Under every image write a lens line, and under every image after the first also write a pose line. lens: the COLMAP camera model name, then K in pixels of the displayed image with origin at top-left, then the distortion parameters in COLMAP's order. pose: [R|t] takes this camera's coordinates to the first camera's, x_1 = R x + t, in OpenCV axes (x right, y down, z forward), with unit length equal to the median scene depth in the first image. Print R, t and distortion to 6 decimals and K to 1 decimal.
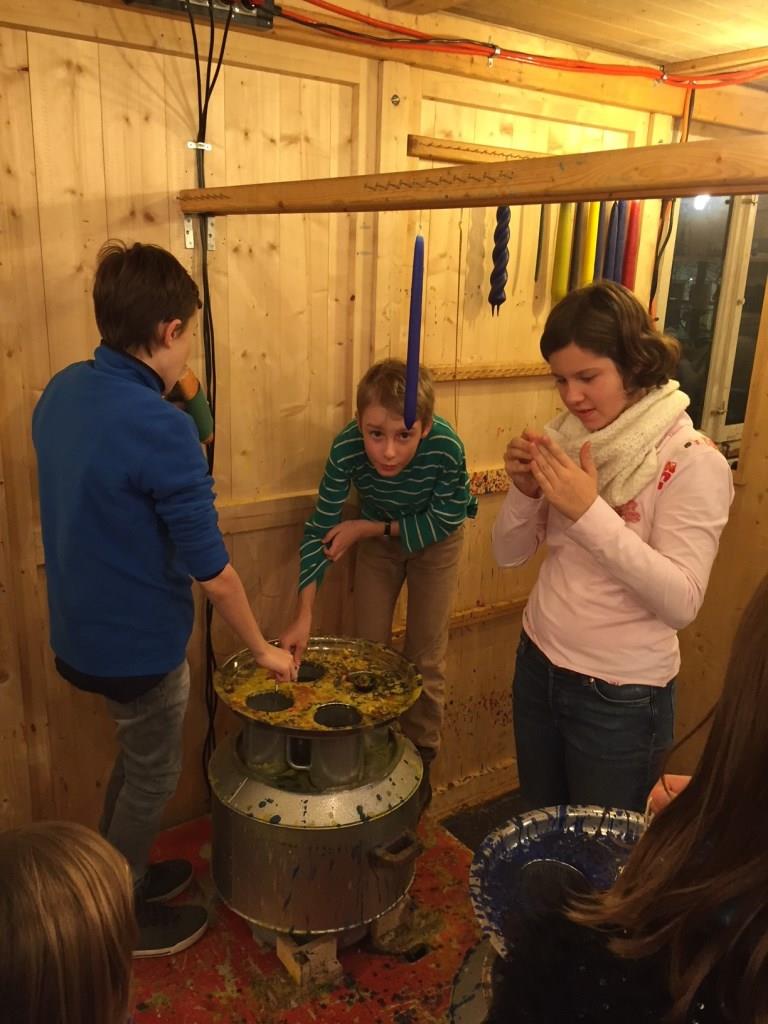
lens RADIAL K [[877.1, 0, 384.0], [0, 877.1, 512.0], [0, 0, 1]] dist [0.099199, -0.128896]
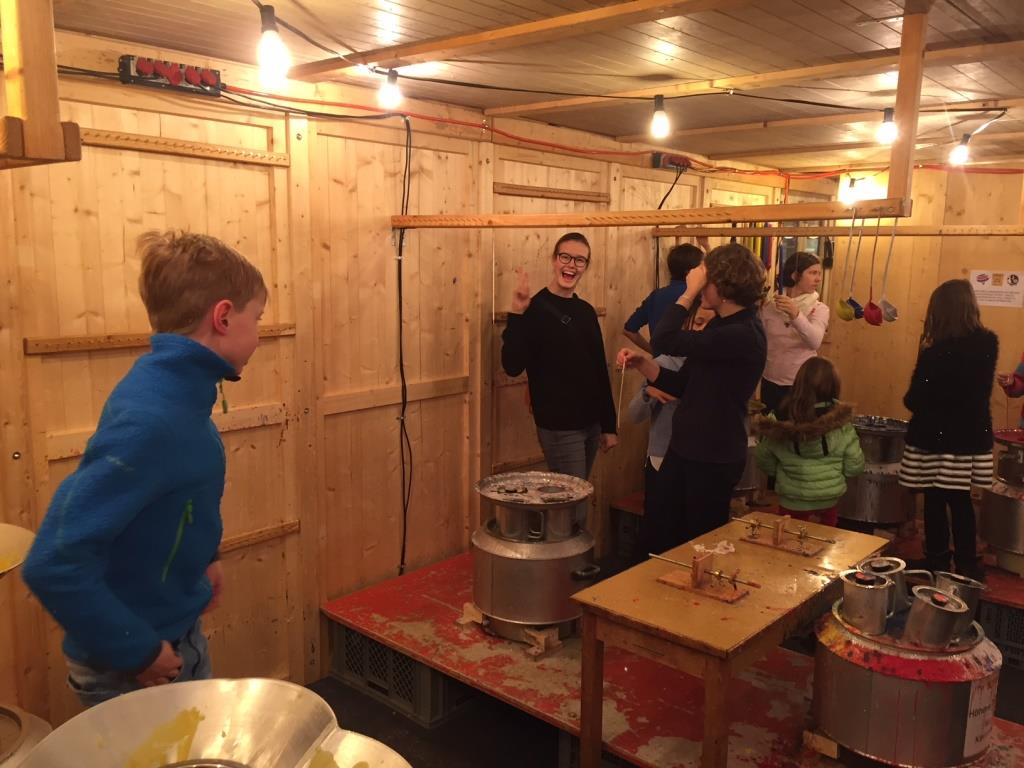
lens RADIAL K [[877.1, 0, 511.8], [0, 877.1, 387.2], [0, 0, 1]] dist [0.099199, -0.128896]
pose [[0.968248, -0.064255, 0.241593, -1.166767], [0.094475, 0.988787, -0.115651, 0.327295], [-0.231453, 0.134804, 0.963461, -1.218187]]
